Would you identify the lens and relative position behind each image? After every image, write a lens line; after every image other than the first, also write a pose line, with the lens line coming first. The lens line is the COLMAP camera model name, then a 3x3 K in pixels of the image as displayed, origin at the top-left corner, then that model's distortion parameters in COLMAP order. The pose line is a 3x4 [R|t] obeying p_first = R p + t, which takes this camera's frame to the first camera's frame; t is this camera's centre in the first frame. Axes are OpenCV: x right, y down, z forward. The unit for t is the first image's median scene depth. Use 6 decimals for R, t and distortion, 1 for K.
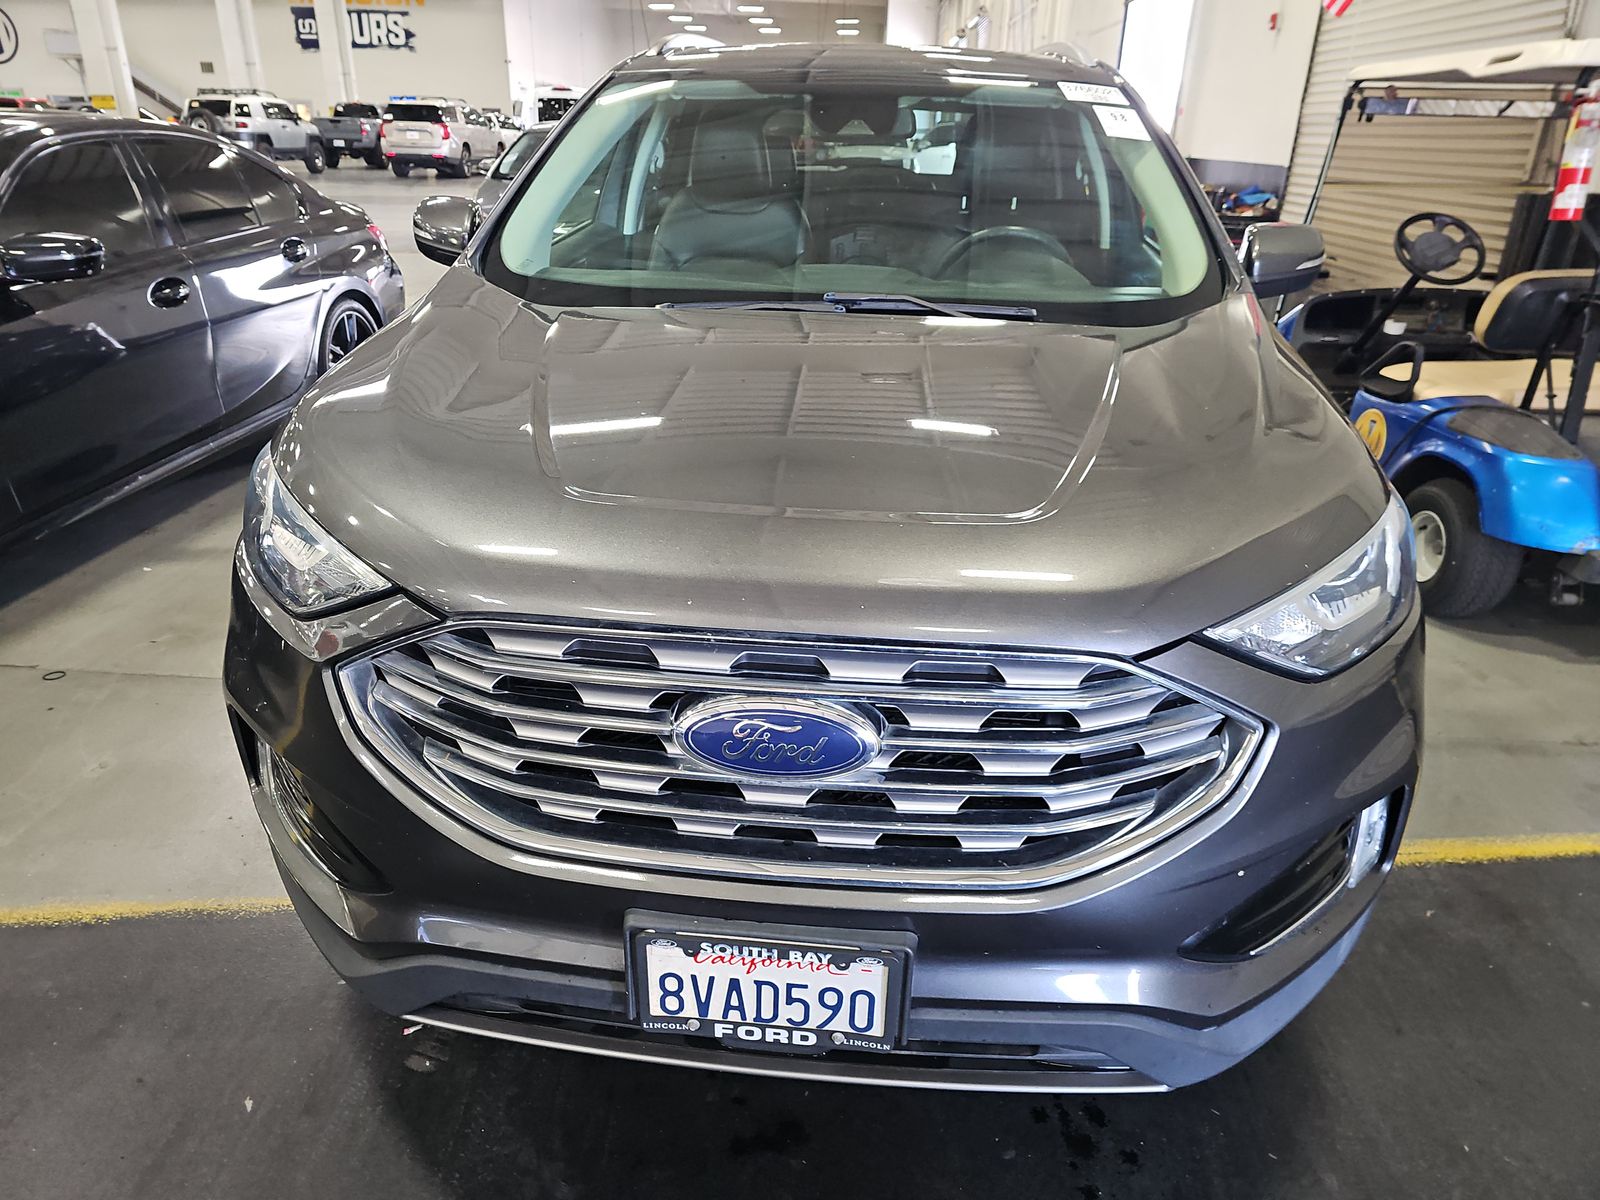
lens RADIAL K [[1066.9, 0, 800.0], [0, 1066.9, 600.0], [0, 0, 1]] dist [0.002118, 0.000817]
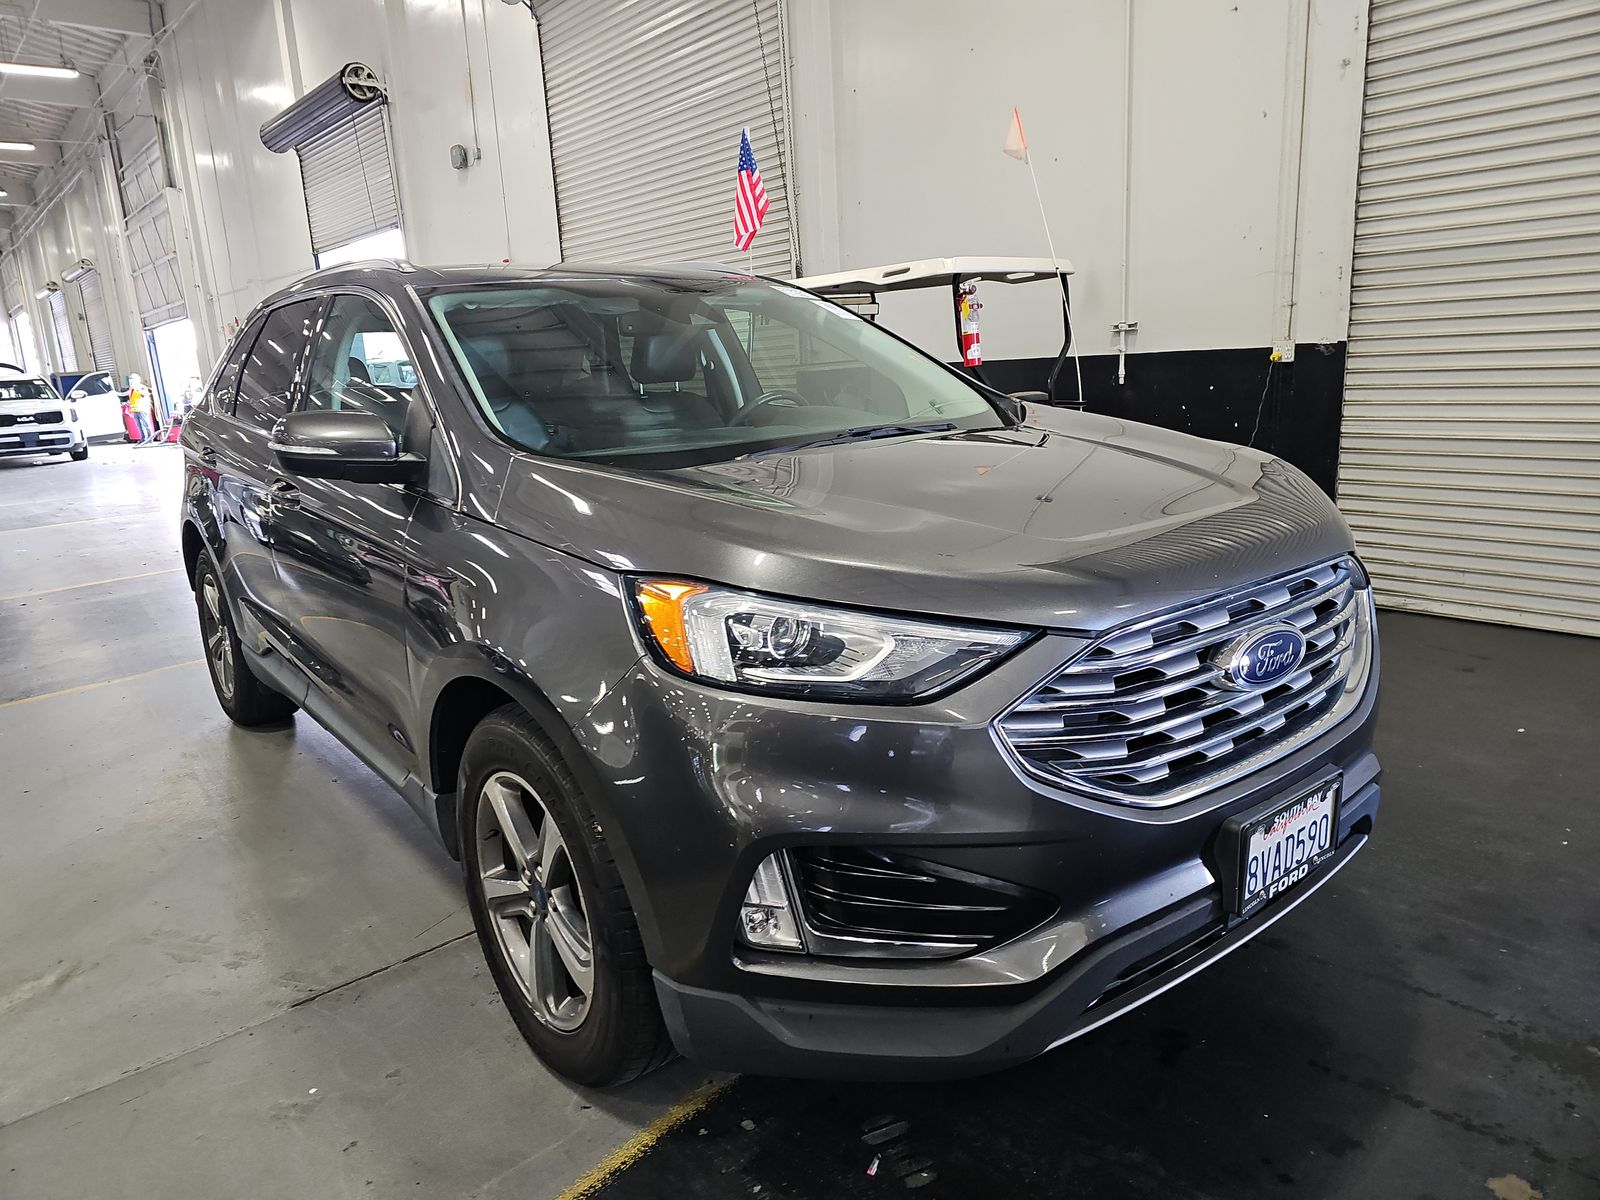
lens RADIAL K [[1094.6, 0, 800.0], [0, 1094.6, 600.0], [0, 0, 1]] dist [0.000898, -0.000557]
pose [[0.720836, -0.208429, 0.661024, -1.393312], [0.339803, 0.937506, -0.074943, -0.045720], [-0.604093, 0.278640, 0.746613, 0.227708]]
